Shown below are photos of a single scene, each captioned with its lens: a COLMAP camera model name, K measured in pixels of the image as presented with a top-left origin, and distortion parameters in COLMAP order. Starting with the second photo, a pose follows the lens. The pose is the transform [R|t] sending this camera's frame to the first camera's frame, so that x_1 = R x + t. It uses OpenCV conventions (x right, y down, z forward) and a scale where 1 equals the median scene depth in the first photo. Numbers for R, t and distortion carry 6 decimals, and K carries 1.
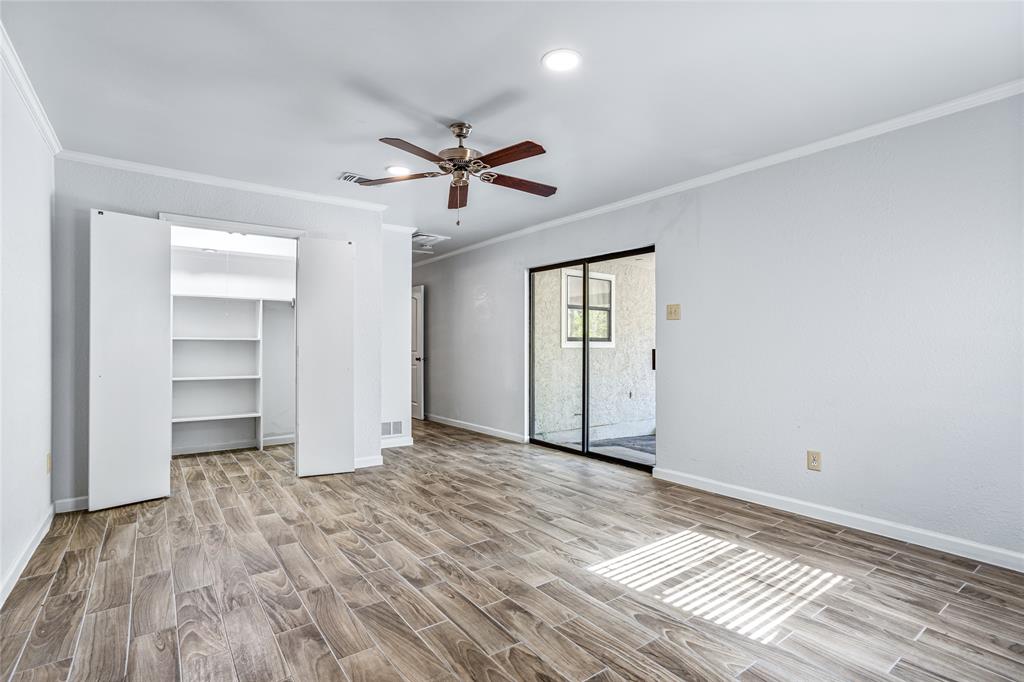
lens RADIAL K [[495.2, 0, 512.0], [0, 495.2, 341.0], [0, 0, 1]] dist [-0.050951, 0.033870]
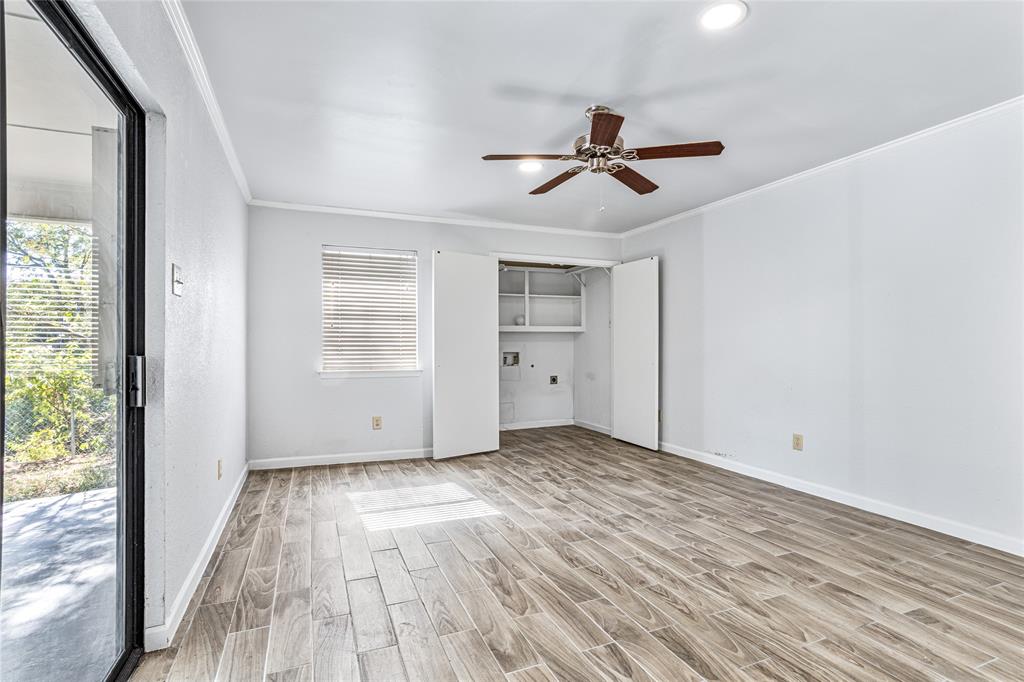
lens RADIAL K [[495.2, 0, 512.0], [0, 495.2, 341.0], [0, 0, 1]] dist [-0.050951, 0.033870]
pose [[-0.970679, 0.003851, 0.240348, -0.180022], [0.000603, 0.999908, -0.013584, 0.014883], [-0.240378, -0.013040, -0.970592, 2.073933]]
